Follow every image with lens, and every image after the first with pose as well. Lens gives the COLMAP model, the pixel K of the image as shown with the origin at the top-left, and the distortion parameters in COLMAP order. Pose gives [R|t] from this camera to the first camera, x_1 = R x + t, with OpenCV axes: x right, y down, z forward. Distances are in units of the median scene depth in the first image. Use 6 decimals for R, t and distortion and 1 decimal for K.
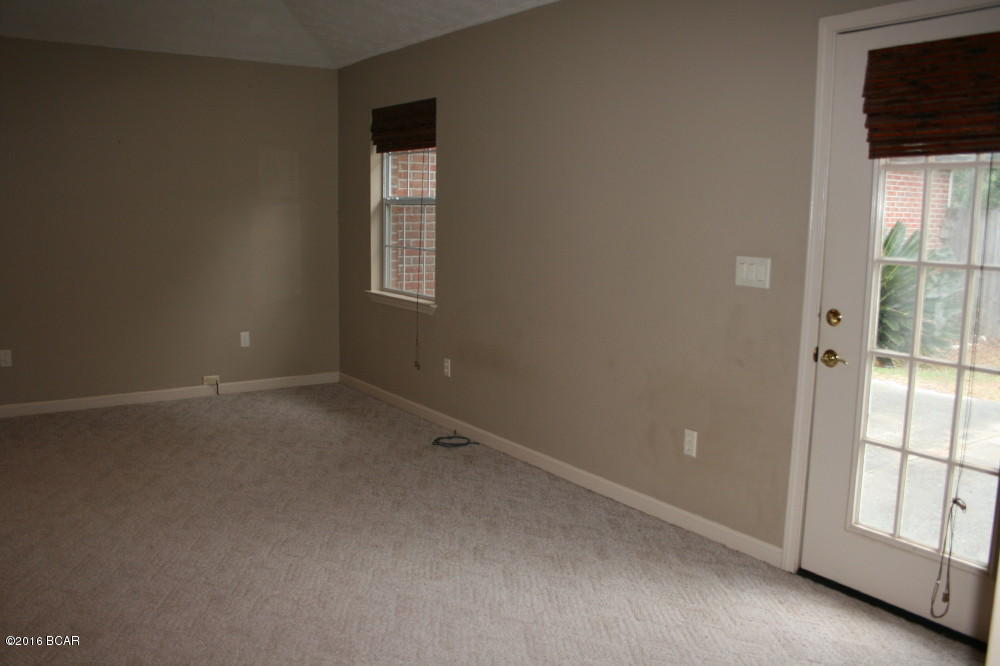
lens RADIAL K [[827.3, 0, 495.9], [0, 827.3, 338.5], [0, 0, 1]] dist [-0.126112, -0.001439]
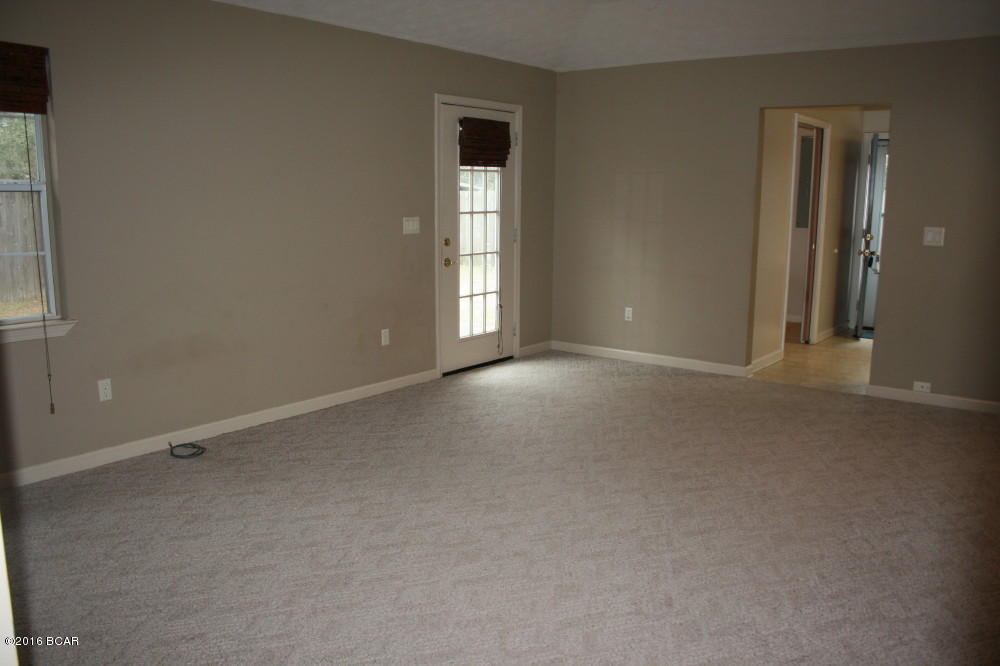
lens RADIAL K [[827.3, 0, 495.9], [0, 827.3, 338.5], [0, 0, 1]] dist [-0.126112, -0.001439]
pose [[-0.308896, -0.181958, 0.933528, -1.477582], [0.132826, 0.963657, 0.231781, -0.237317], [-0.941775, 0.195593, -0.273501, 1.374881]]
